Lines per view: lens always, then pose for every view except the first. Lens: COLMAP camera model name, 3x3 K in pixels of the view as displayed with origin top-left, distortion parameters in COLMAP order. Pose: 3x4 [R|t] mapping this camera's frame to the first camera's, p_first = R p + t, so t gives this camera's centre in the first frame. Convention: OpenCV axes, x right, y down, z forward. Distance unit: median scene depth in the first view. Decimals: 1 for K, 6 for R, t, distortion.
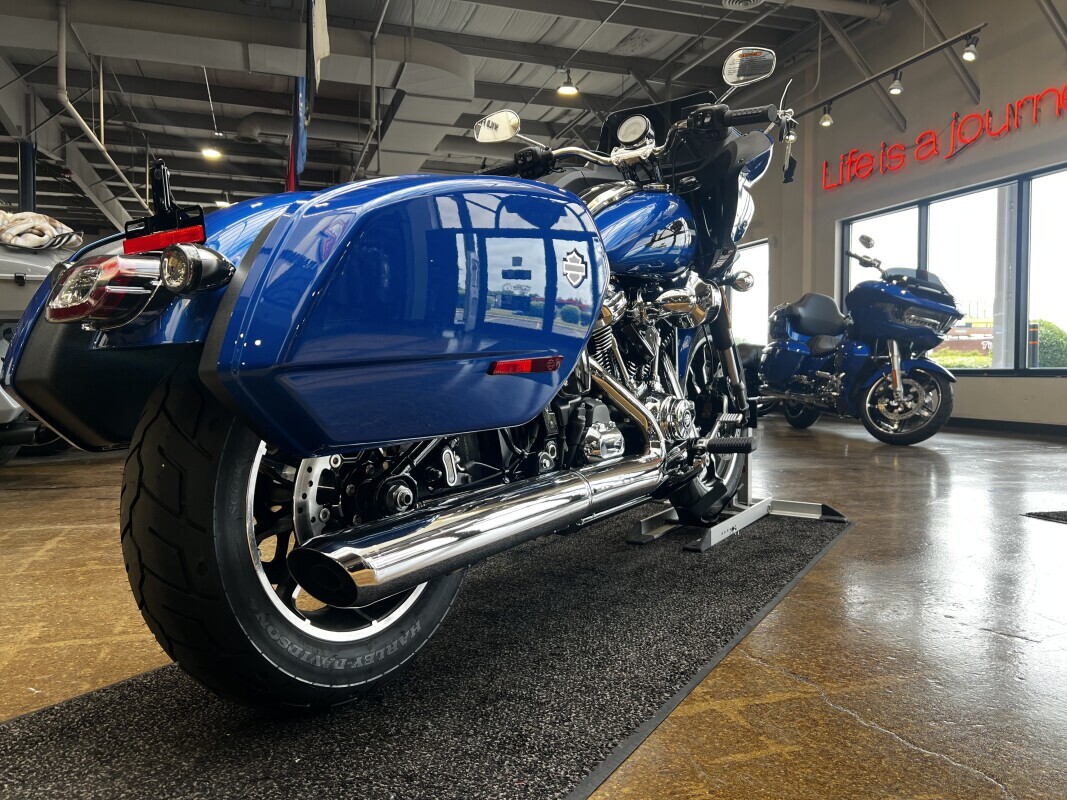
lens RADIAL K [[799.4, 0, 534.5], [0, 799.4, 393.4], [0, 0, 1]] dist [0.047129, -0.050076]
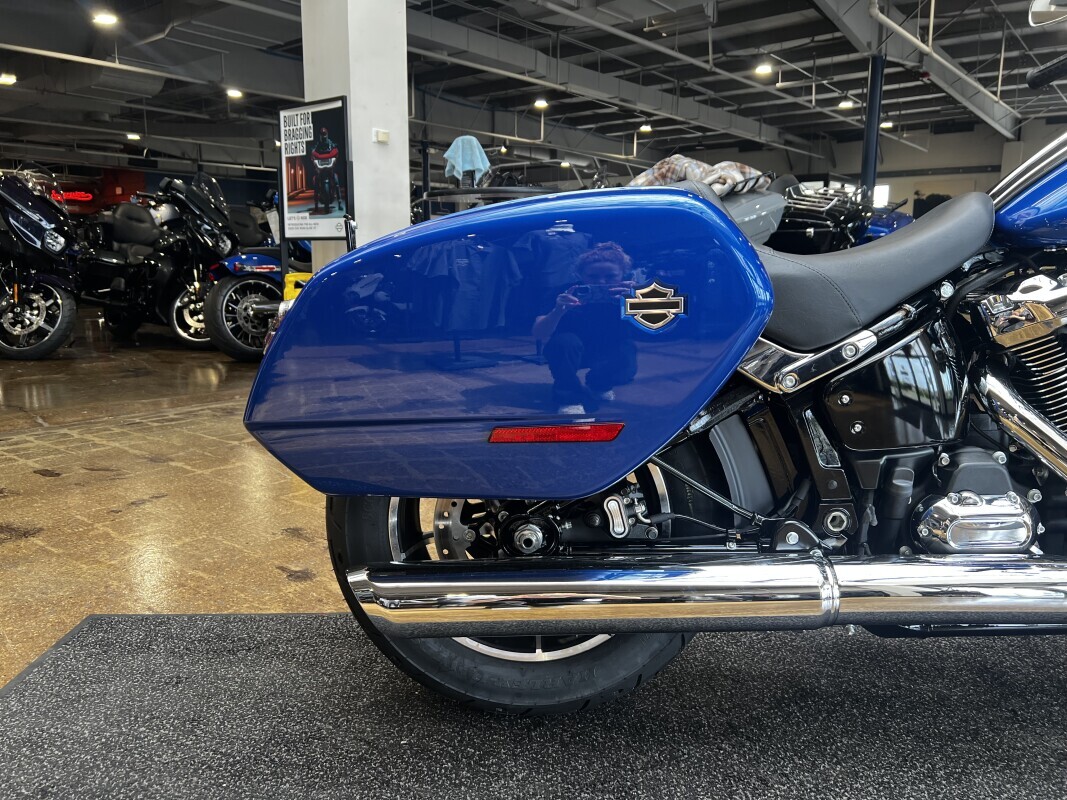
lens RADIAL K [[804.4, 0, 533.5], [0, 804.4, 400.0], [0, 0, 1]] dist [0.032620, -0.036899]
pose [[0.529602, 0.142278, -0.836229, 0.444433], [-0.027977, 0.988226, 0.150420, -0.128906], [0.847785, -0.056267, 0.527347, 0.372784]]
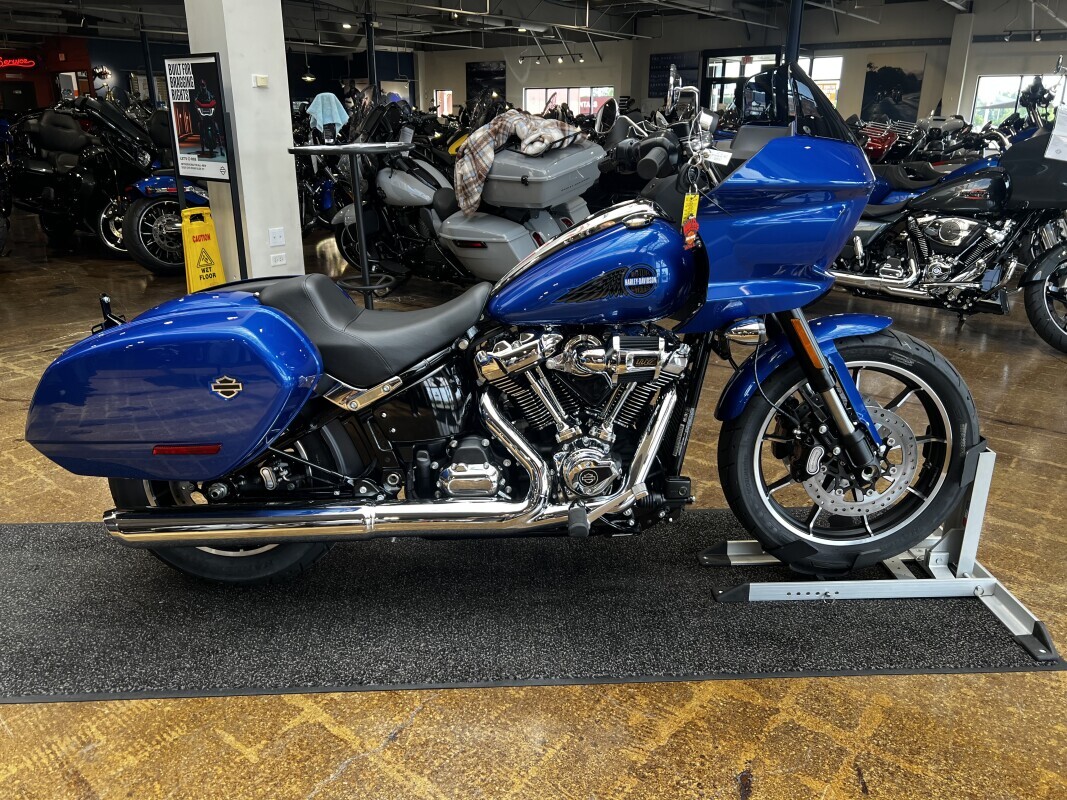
lens RADIAL K [[799.4, 0, 534.5], [0, 799.4, 393.4], [0, 0, 1]] dist [0.047129, -0.050076]
pose [[0.549463, 0.269485, -0.790865, 1.049323], [-0.027472, 0.951872, 0.305261, -0.424087], [0.835066, -0.146004, 0.530422, 0.508402]]
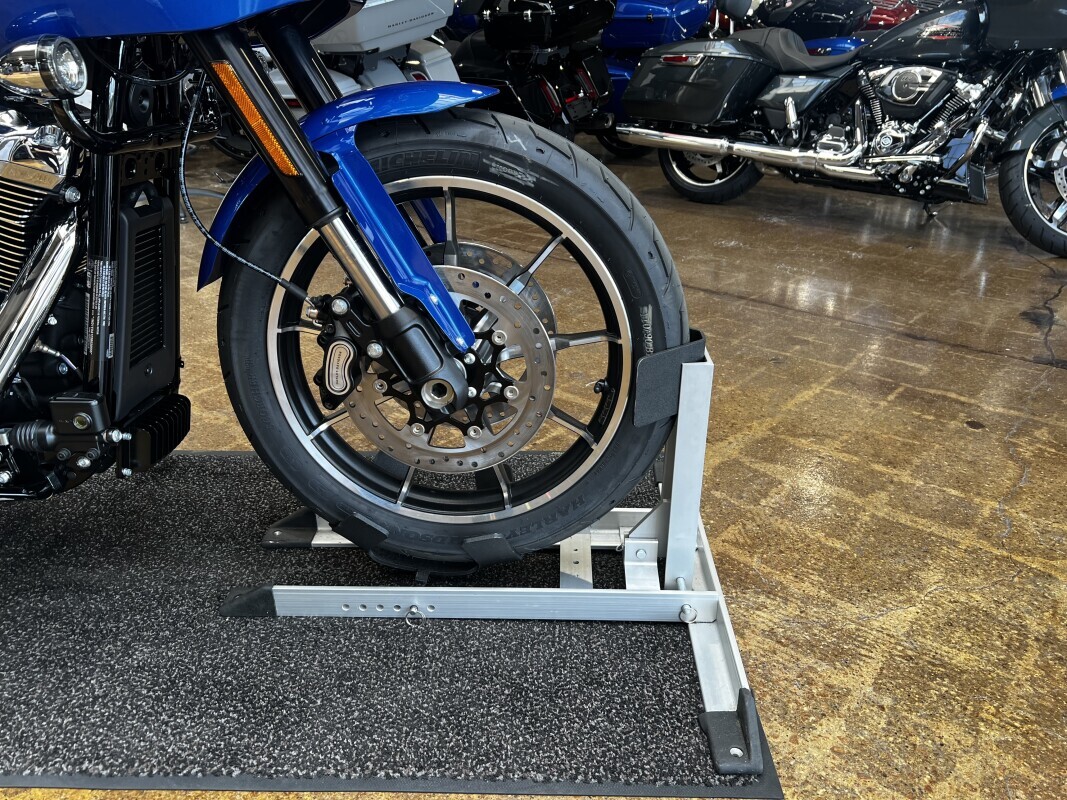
lens RADIAL K [[799.4, 0, 534.5], [0, 799.4, 393.4], [0, 0, 1]] dist [0.047129, -0.050076]
pose [[0.494803, 0.351865, -0.794582, 0.934461], [-0.030444, 0.920816, 0.388807, -0.203227], [0.868472, -0.168192, 0.466335, 1.315000]]
